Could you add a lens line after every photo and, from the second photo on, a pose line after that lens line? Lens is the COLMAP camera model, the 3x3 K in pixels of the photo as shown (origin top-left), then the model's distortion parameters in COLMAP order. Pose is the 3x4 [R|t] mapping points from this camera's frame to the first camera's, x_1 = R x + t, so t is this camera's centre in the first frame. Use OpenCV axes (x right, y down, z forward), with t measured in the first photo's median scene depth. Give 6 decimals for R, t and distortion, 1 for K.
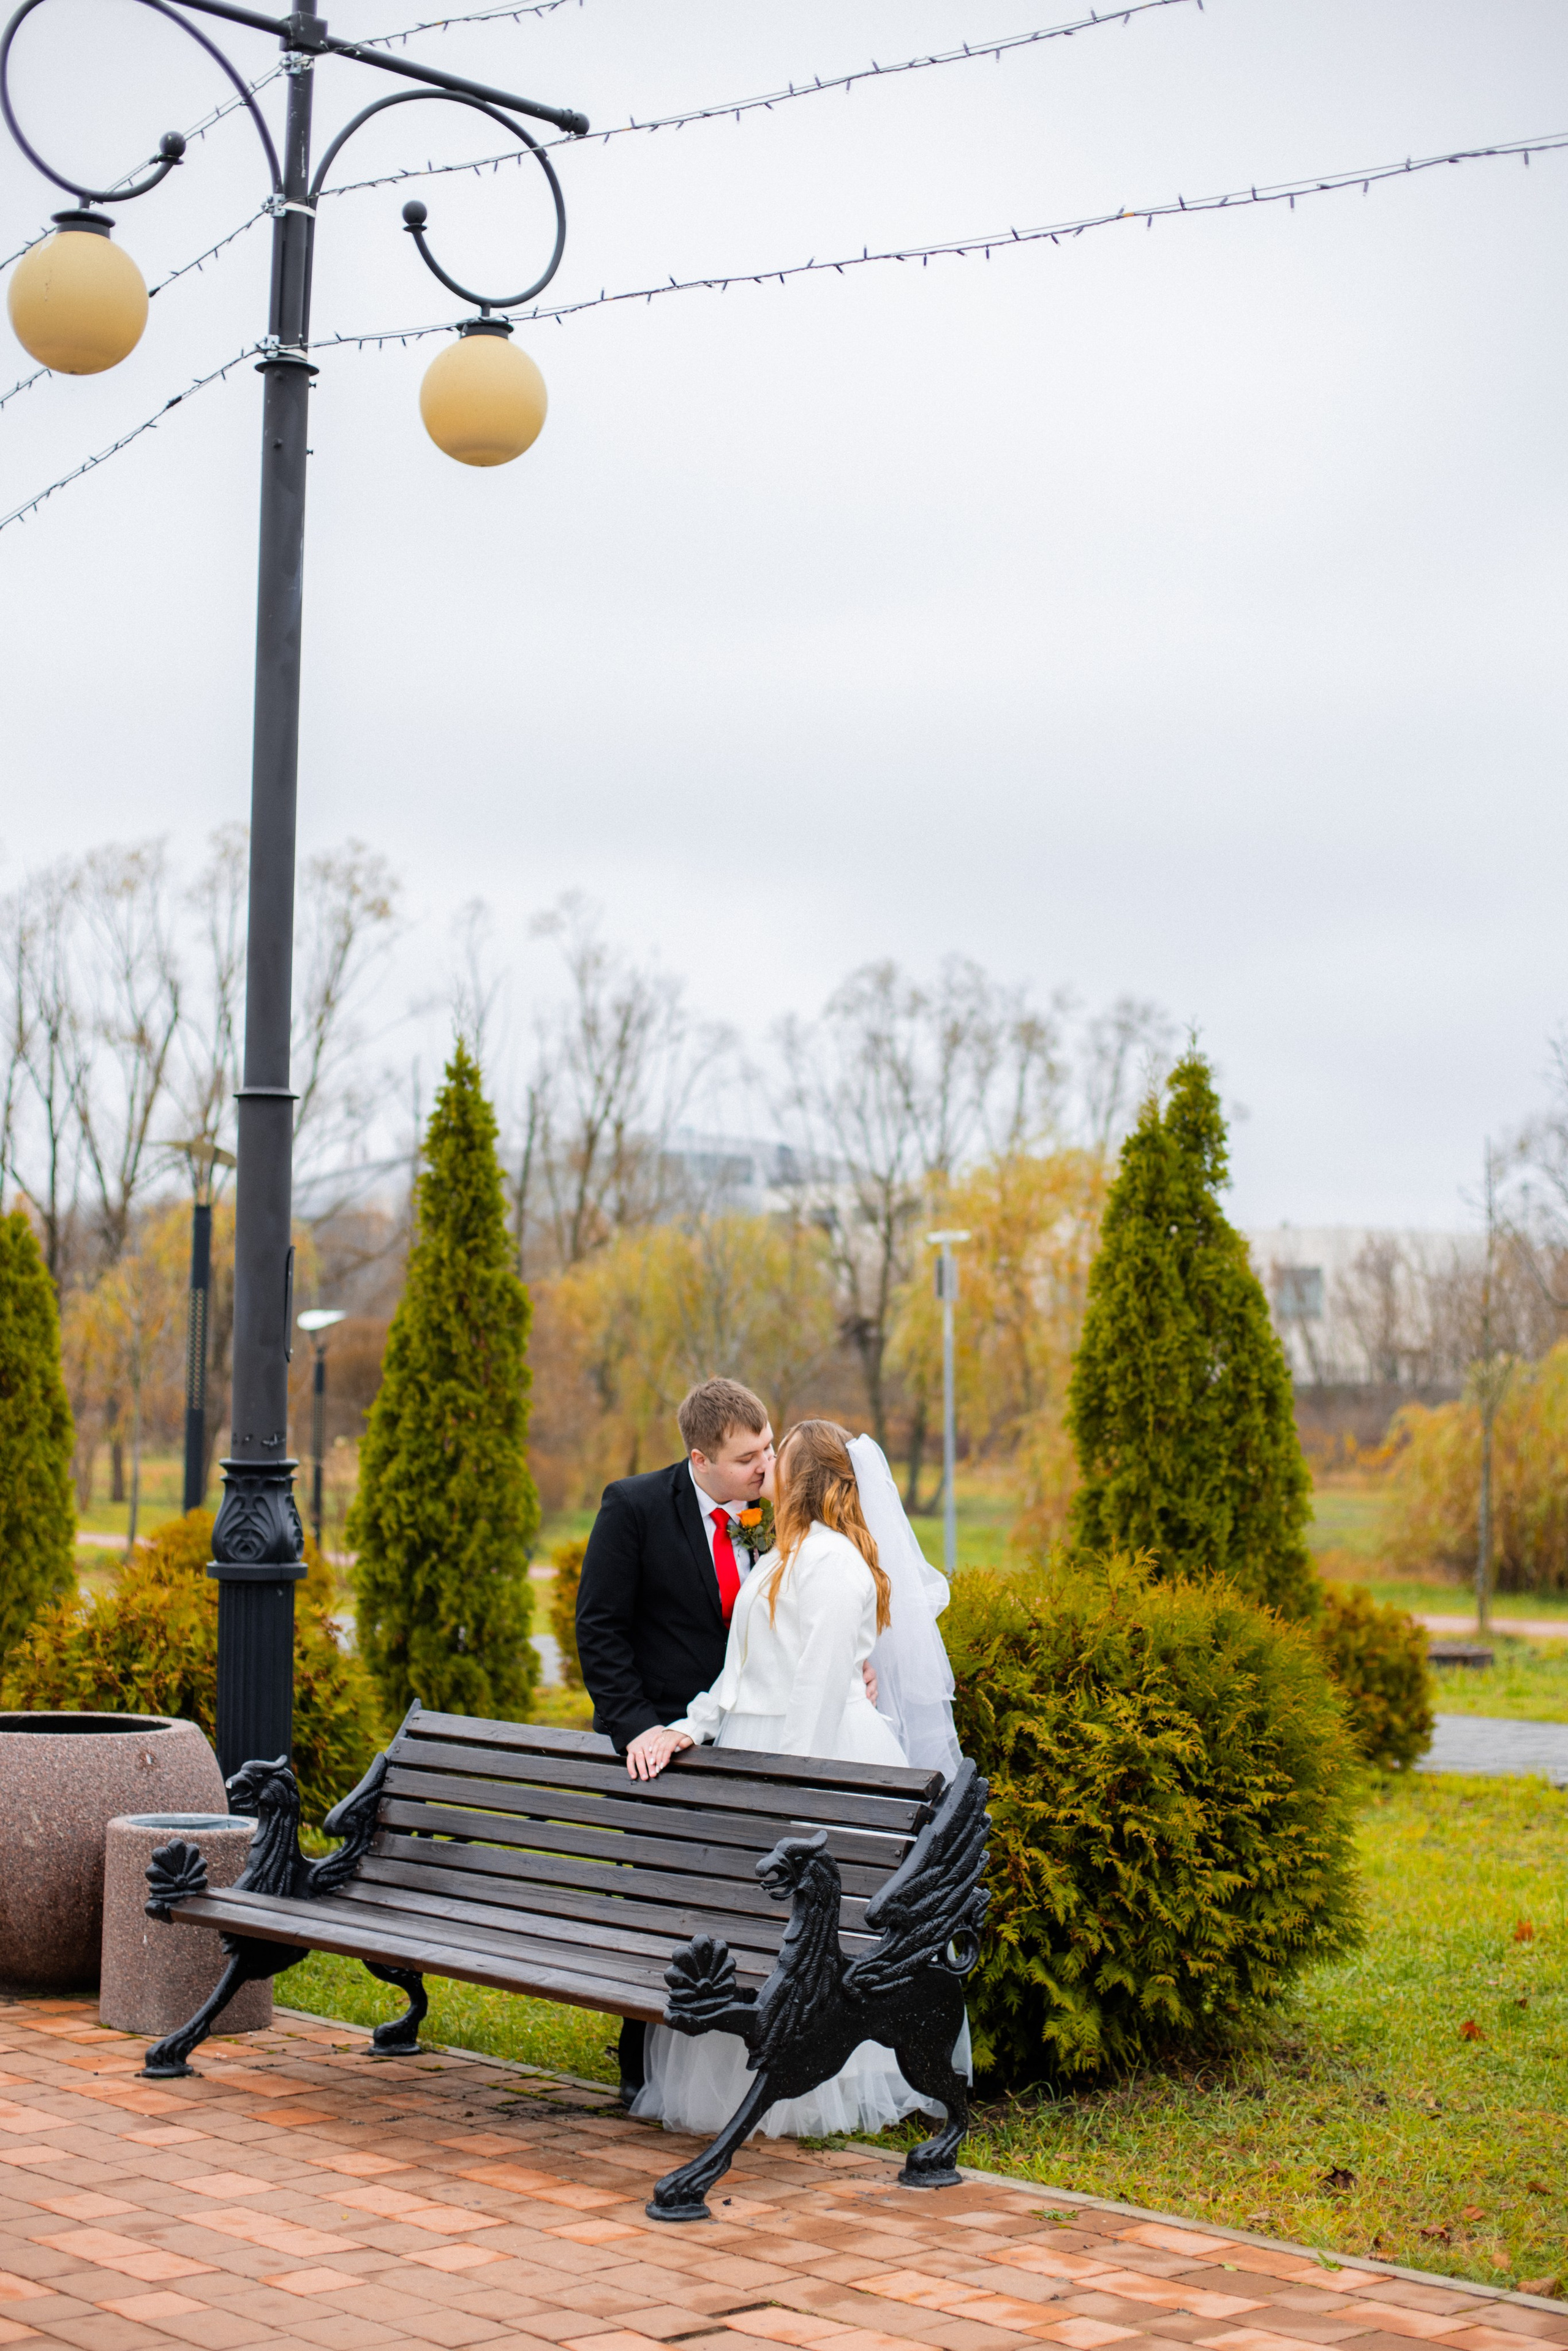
lens RADIAL K [[3460.5, 0, 860.4], [0, 3460.5, 1141.7], [0, 0, 1]] dist [-0.148164, 0.182255]
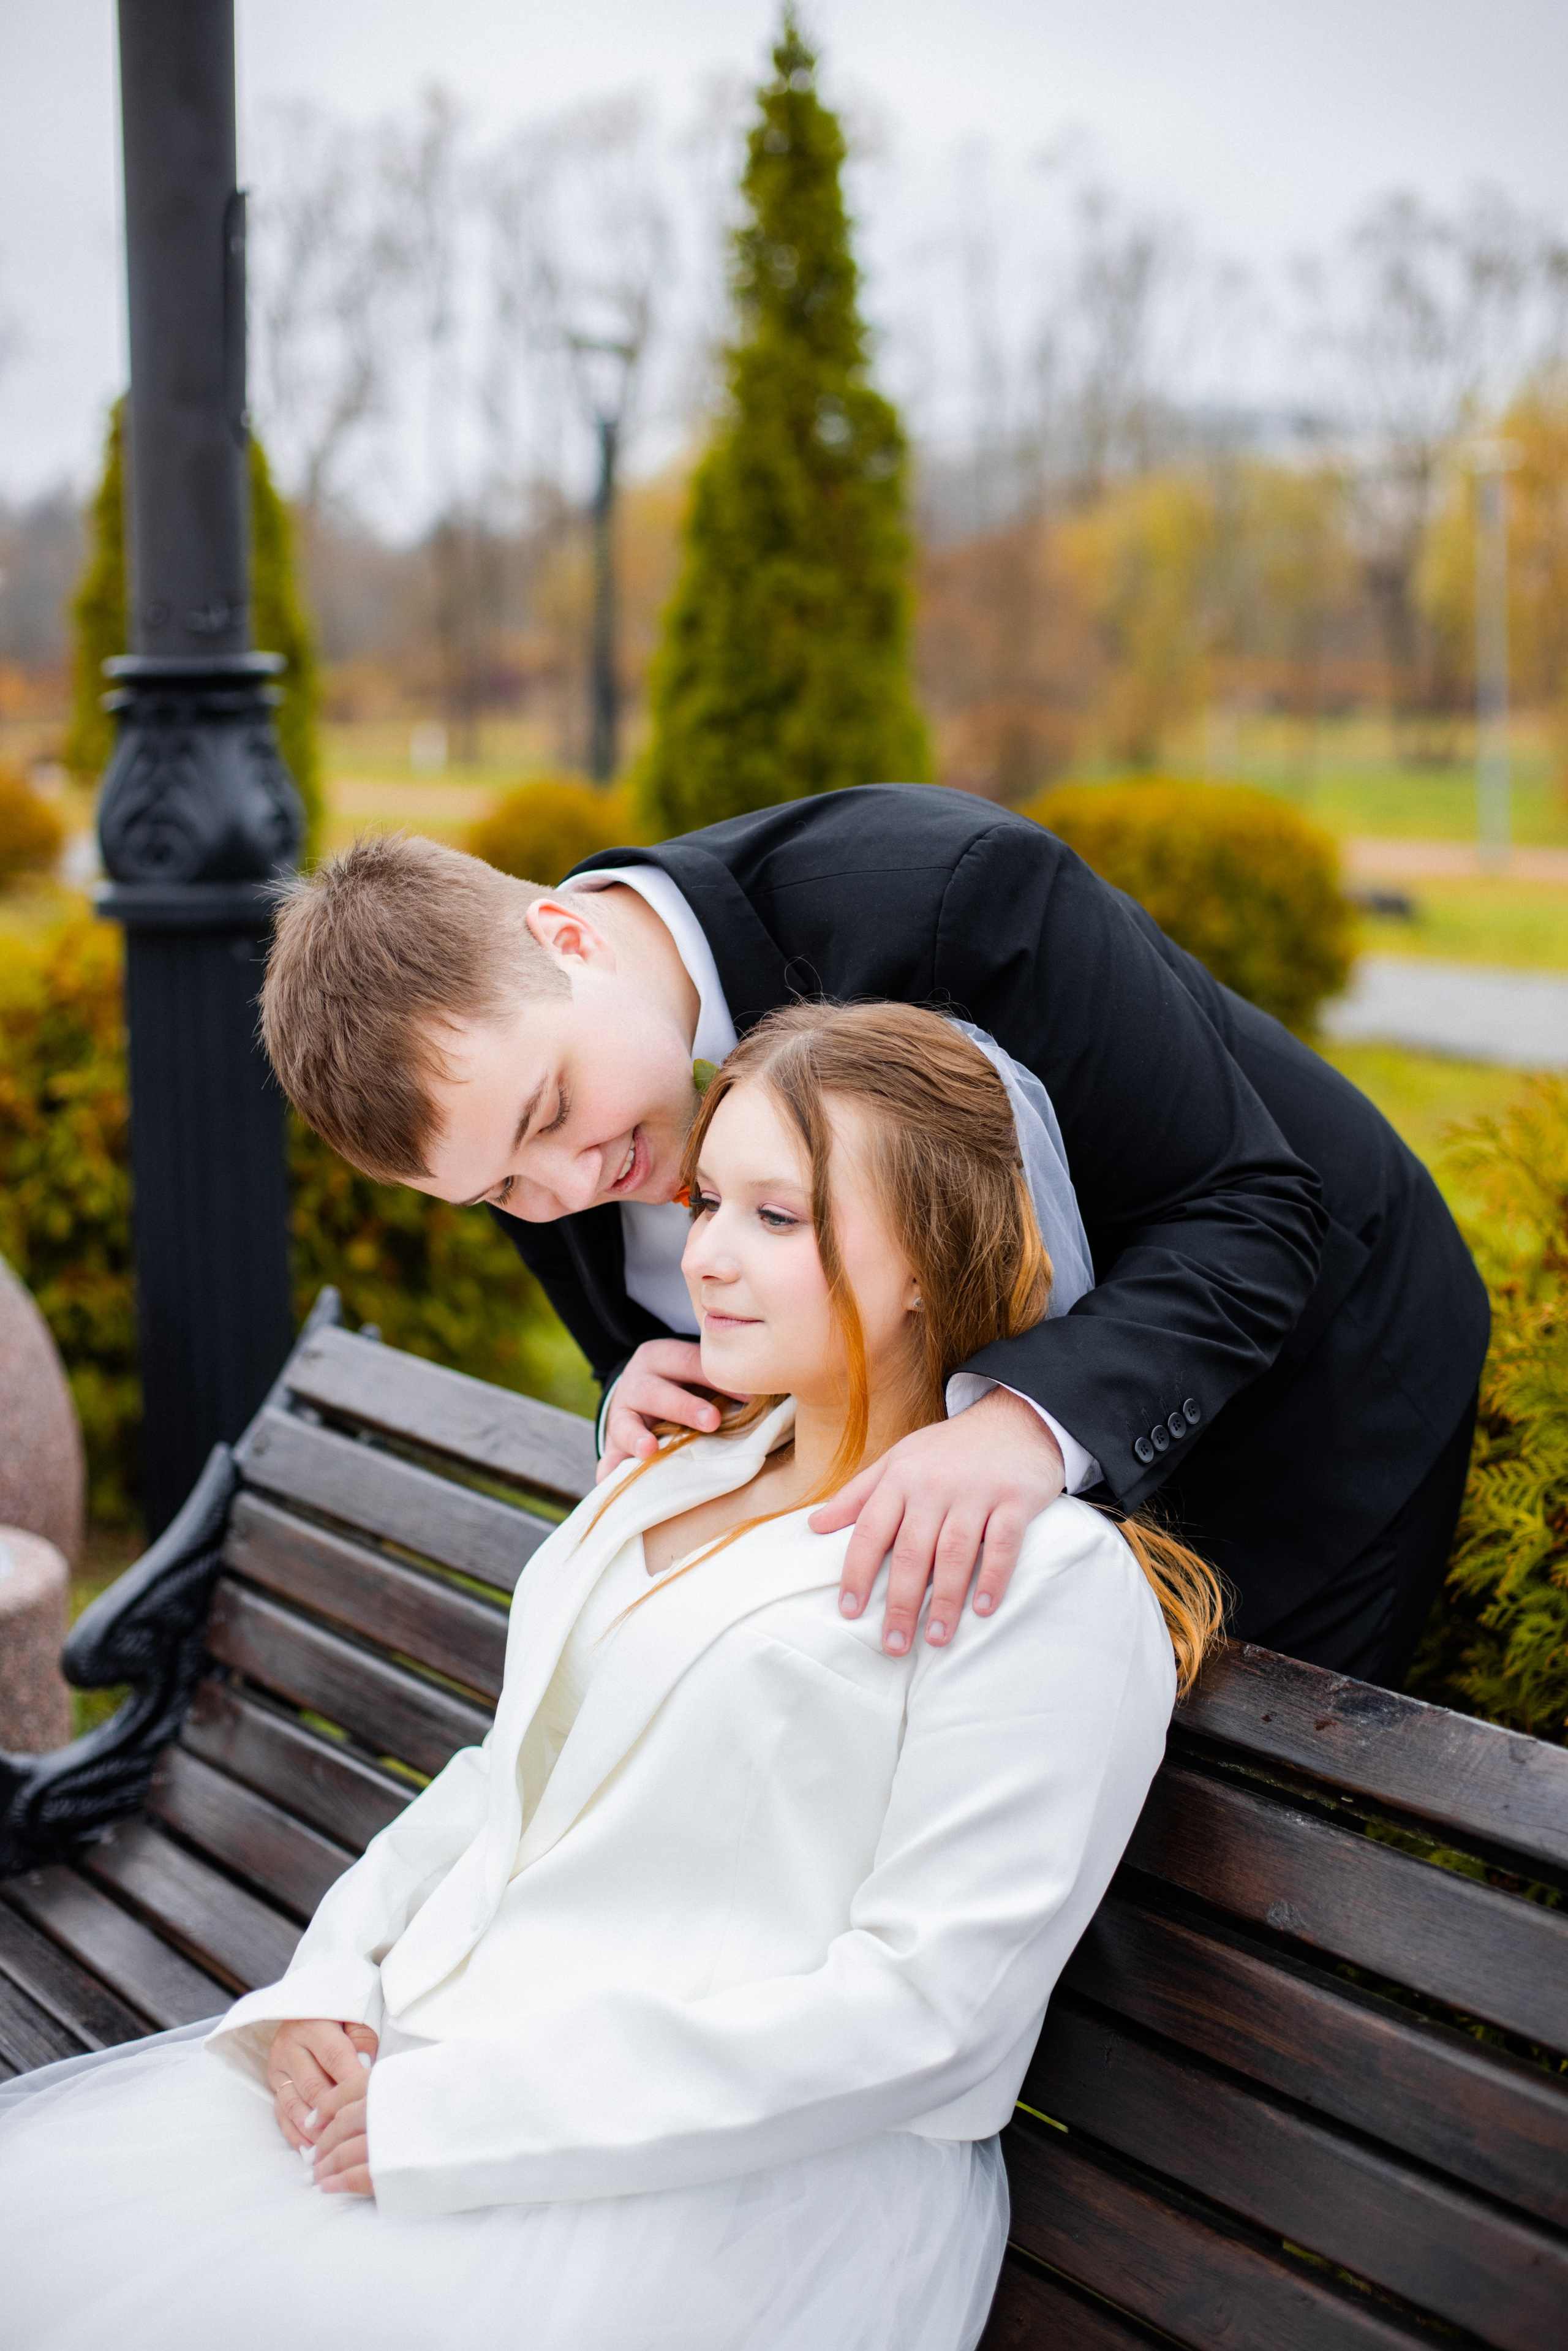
lens RADIAL K [[3409.9, 0, 789.8], [0, 3409.9, 1173.4], [0, 0, 1]] dist [-0.134303, 0.021533]
pose [[0.985147, 0.001834, -0.171701, -0.022631], [0.036289, 0.975134, 0.218626, 0.076927], [0.167832, -0.221609, 0.960584, 0.686484]]
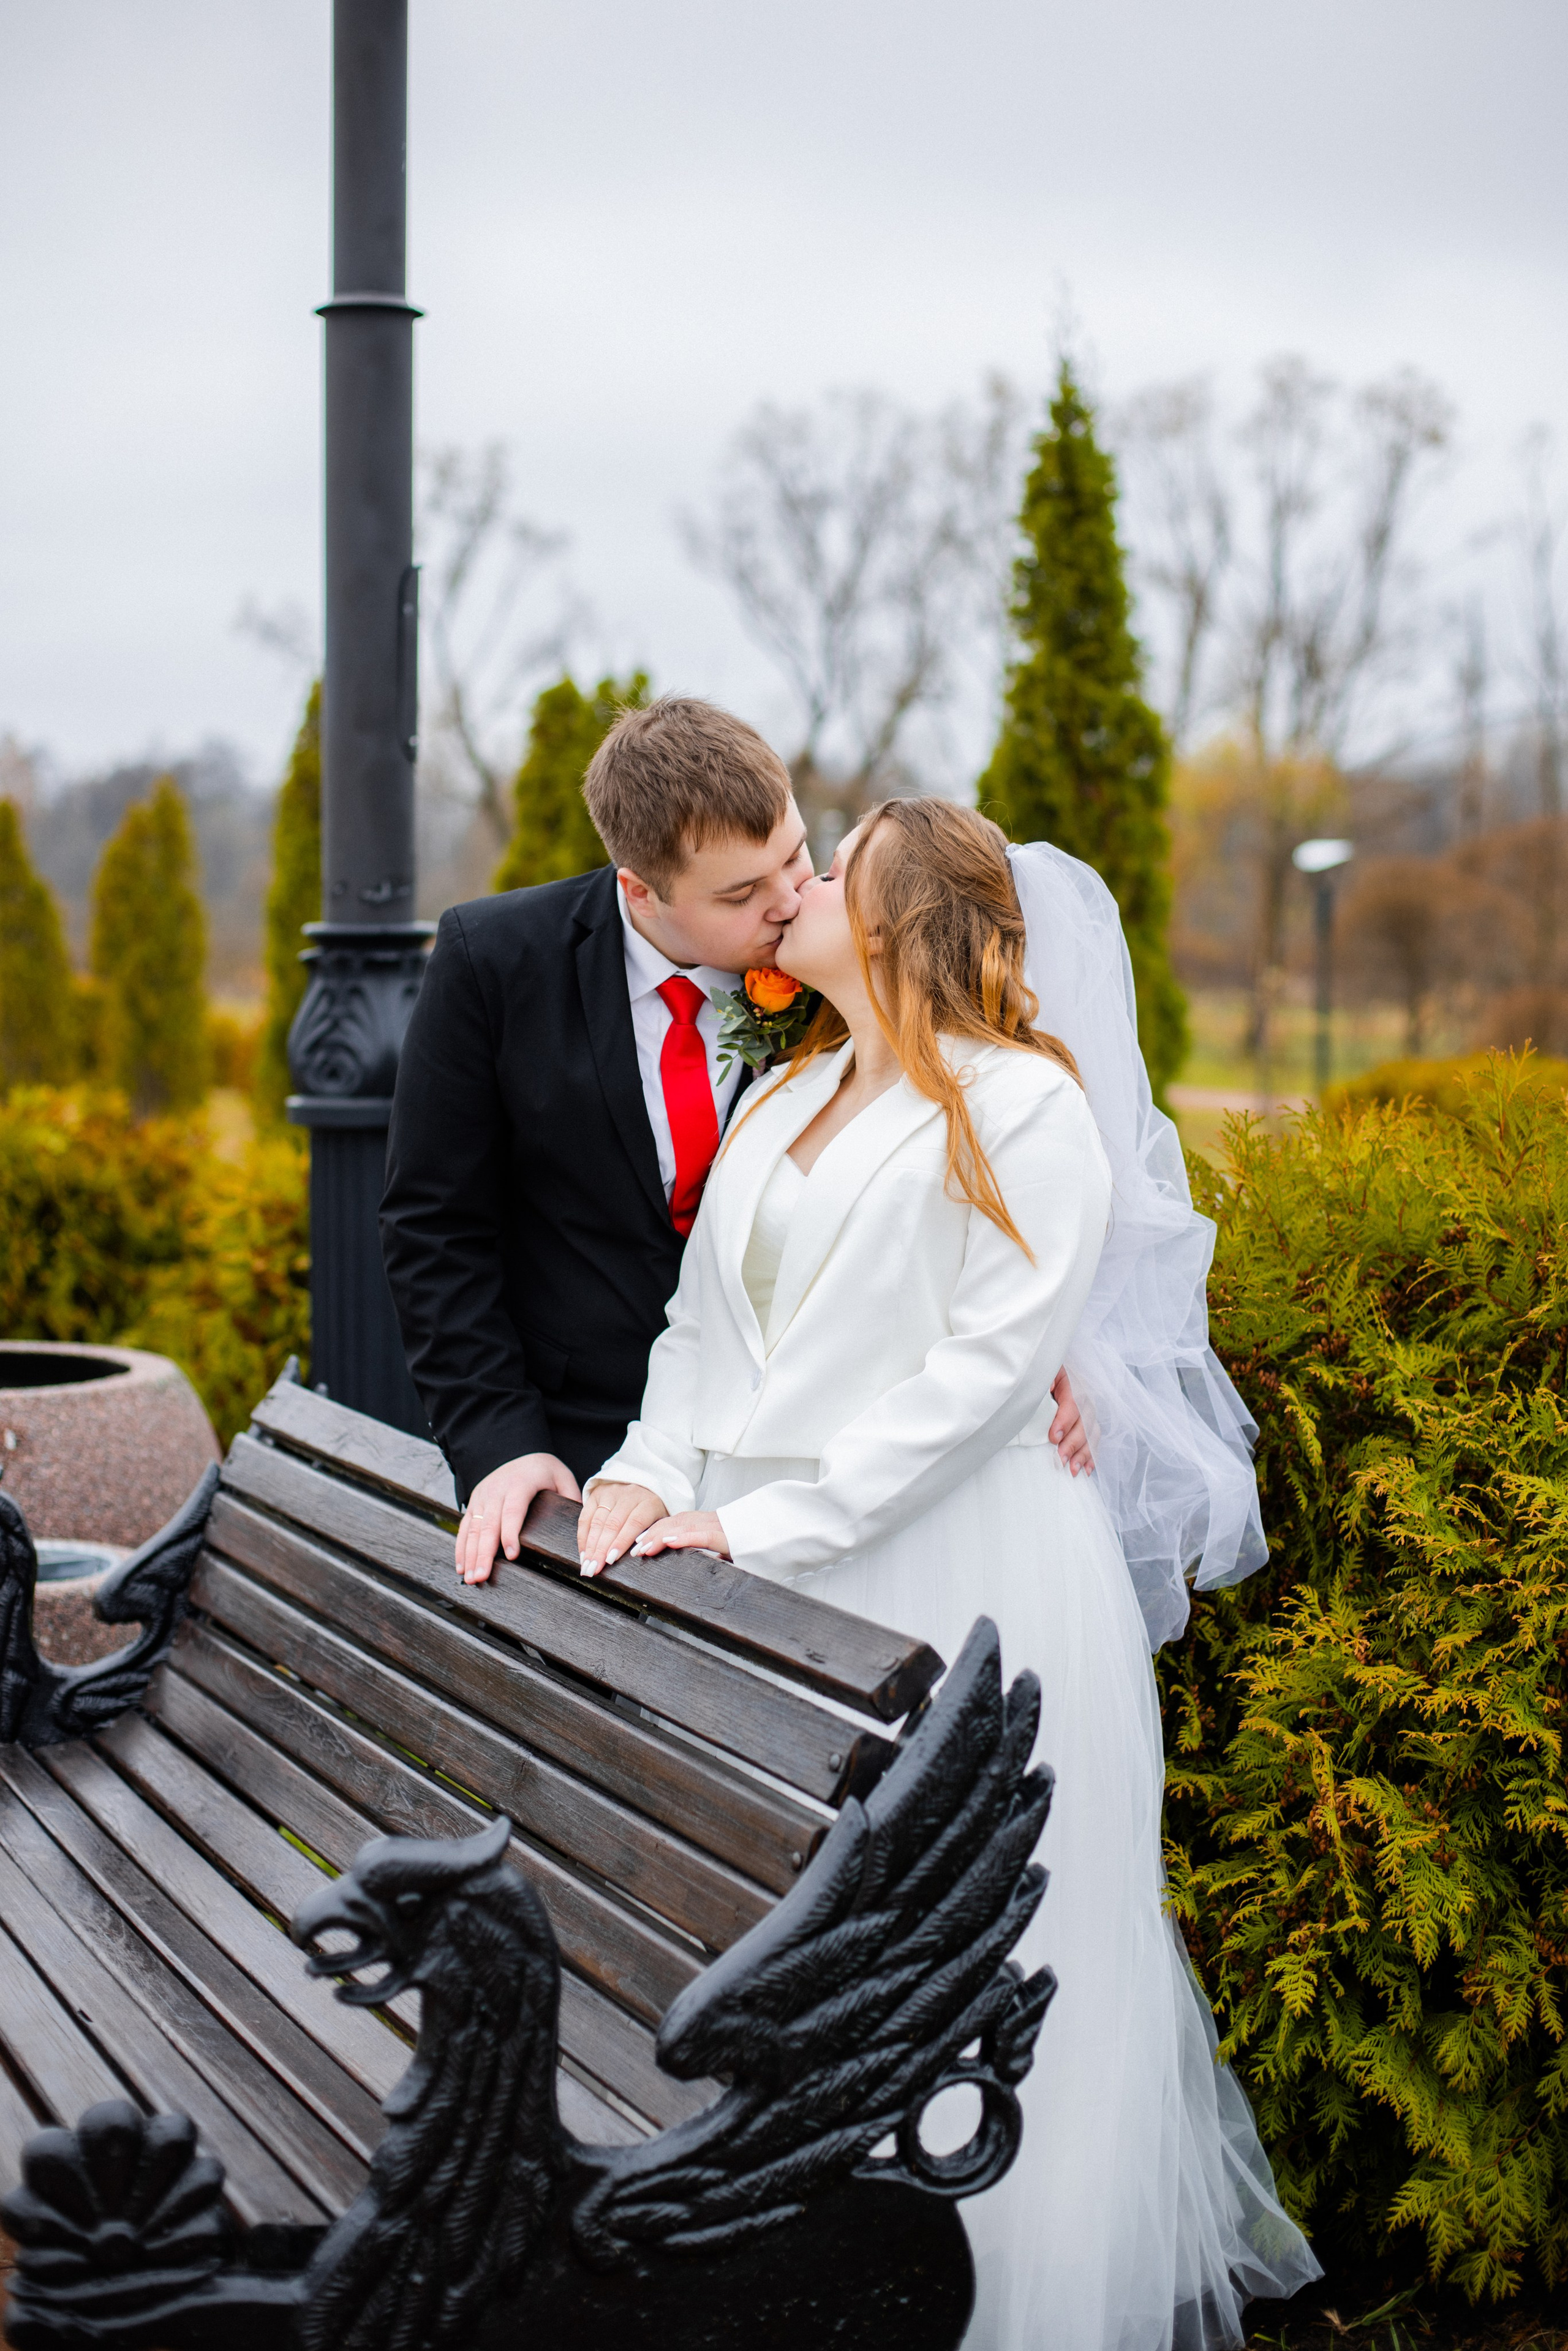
lens RADIAL K [[3460.5, 0, 860.4], [0, 3460.5, 1141.7], [0, 0, 1]] dist [-0.148164, 0.182255]
pose [[0.950707, 0.007975, -0.309988, 0.110890], [0.031987, 0.991814, 0.123616, 0.071129], [0.308437, -0.127438, 0.942670, 0.558310]]
